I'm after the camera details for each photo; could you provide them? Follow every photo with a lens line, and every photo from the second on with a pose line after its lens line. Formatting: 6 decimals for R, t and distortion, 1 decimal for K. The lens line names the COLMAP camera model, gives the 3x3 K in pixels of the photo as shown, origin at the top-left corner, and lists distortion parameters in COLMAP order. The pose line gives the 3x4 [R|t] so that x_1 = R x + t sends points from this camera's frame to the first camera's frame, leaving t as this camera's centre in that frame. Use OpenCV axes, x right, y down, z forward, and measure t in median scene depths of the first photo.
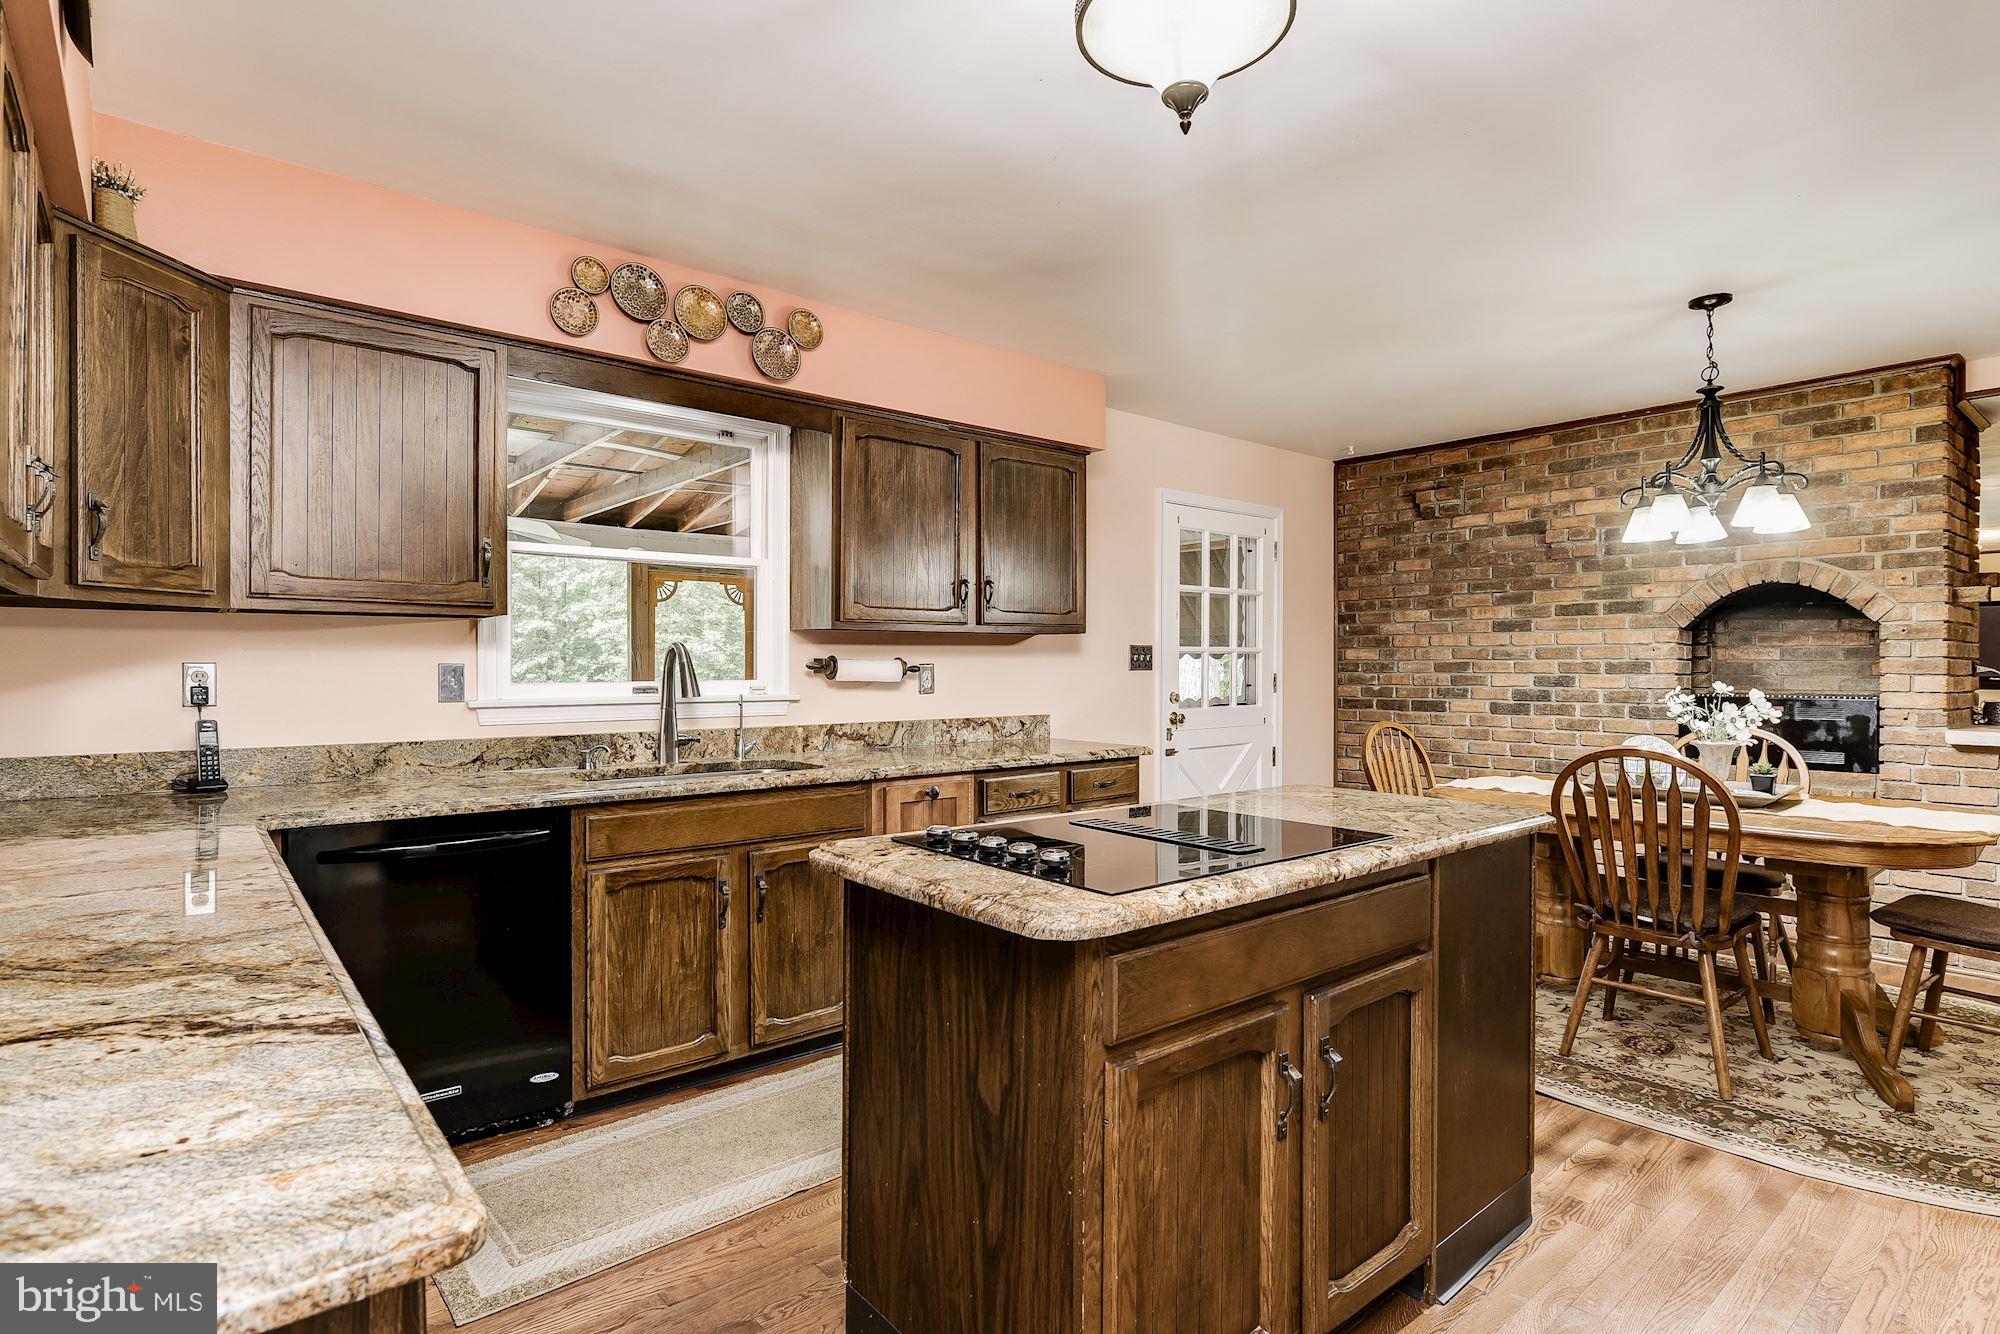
lens RADIAL K [[1002.3, 0, 1002.3], [0, 1002.3, 675.5], [0, 0, 1]] dist [-0.004951, -0.000858]
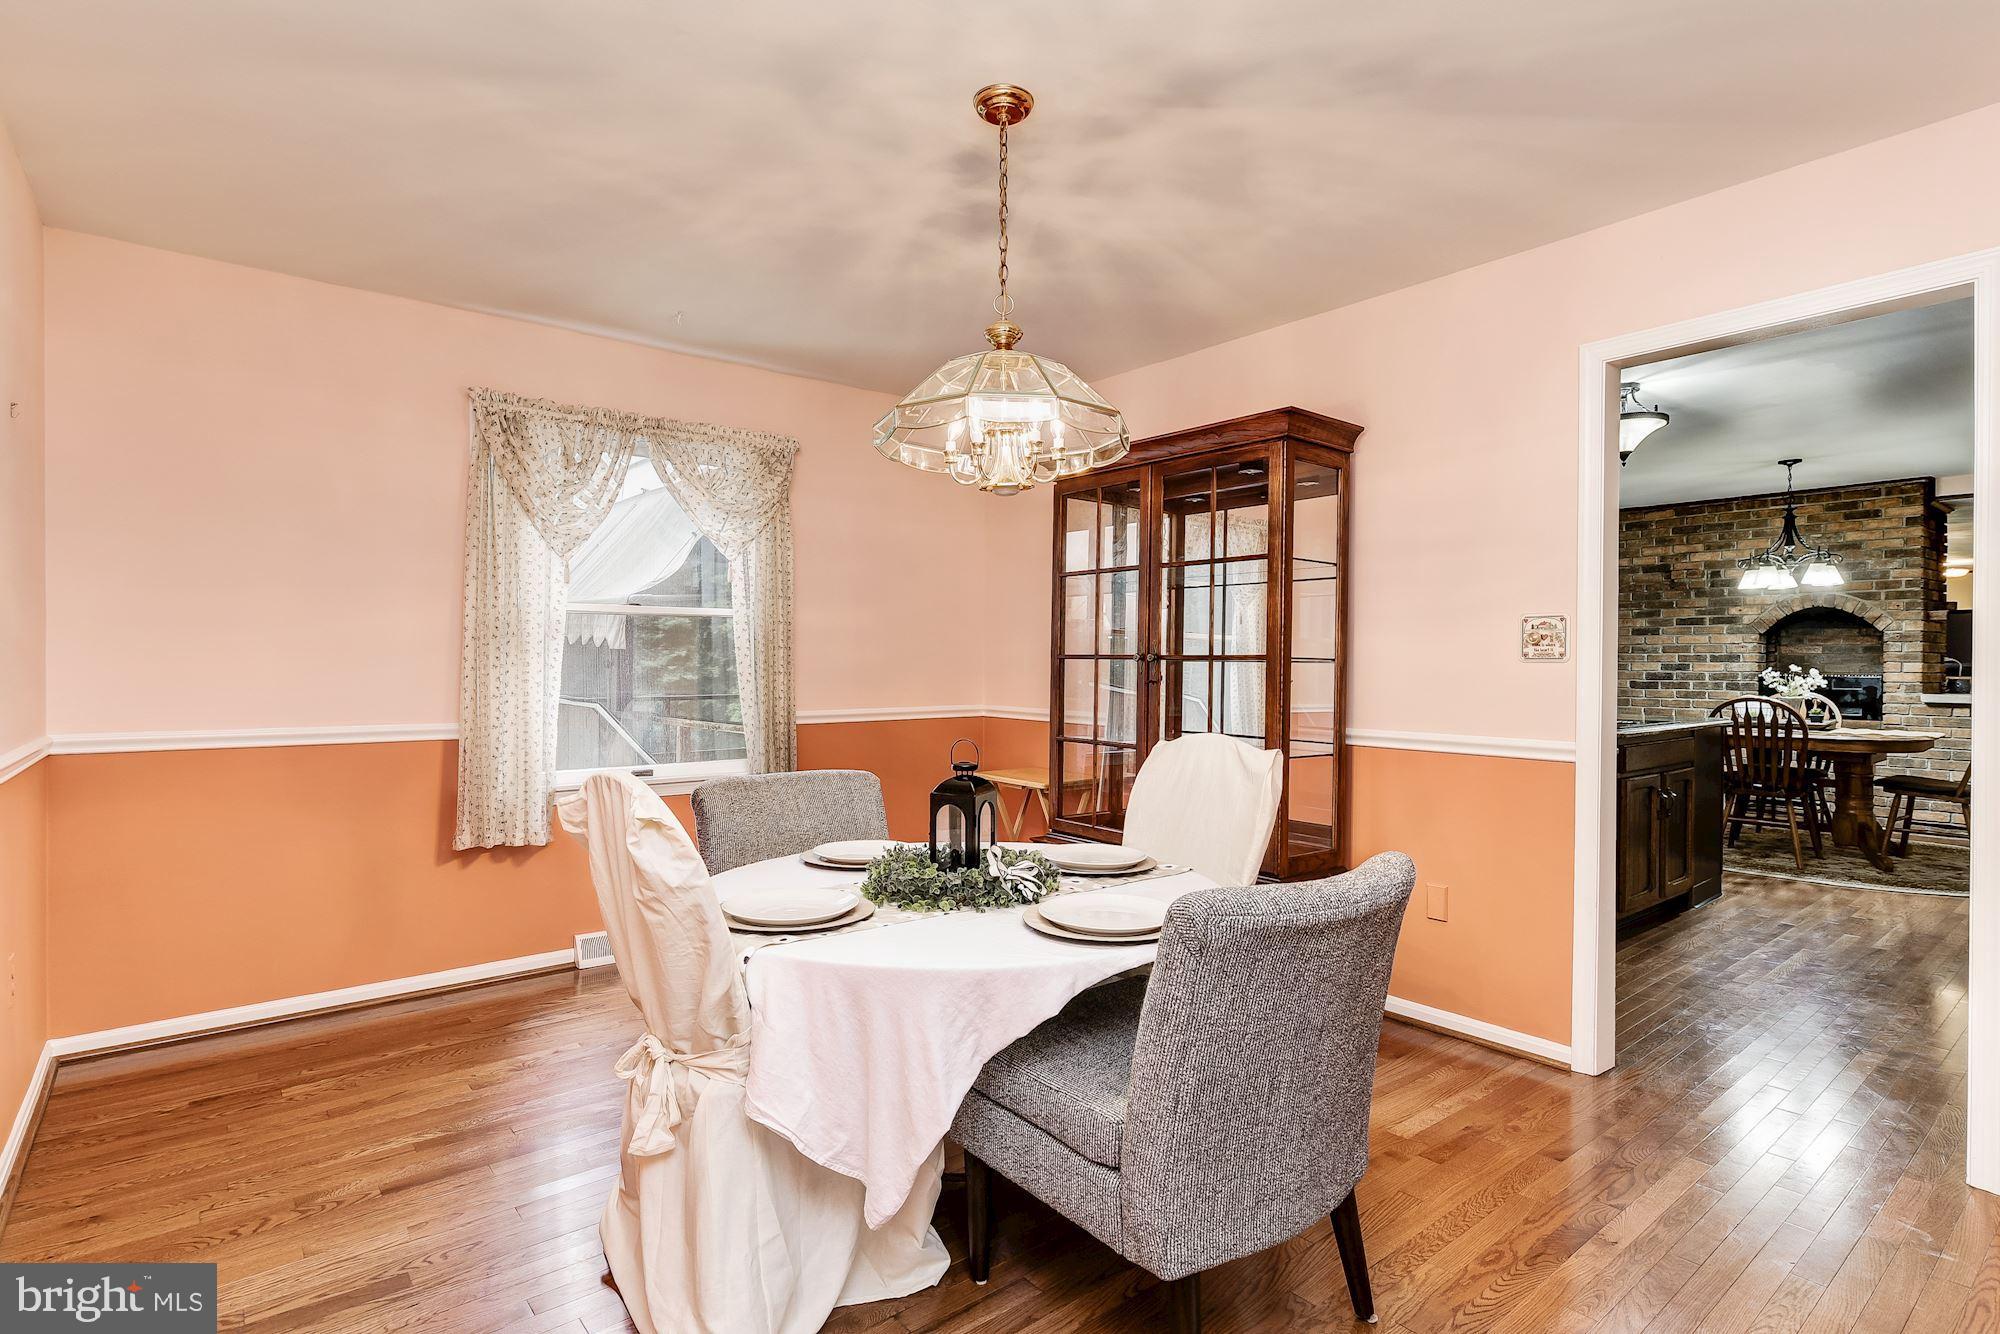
lens RADIAL K [[1002.3, 0, 998.3], [0, 1002.3, 675.4], [0, 0, 1]] dist [-0.004951, -0.000858]
pose [[0.999862, 0.001273, -0.016574, -0.596795], [-0.001173, 0.999981, 0.006074, 0.013178], [0.016581, -0.006054, 0.999844, -0.721051]]
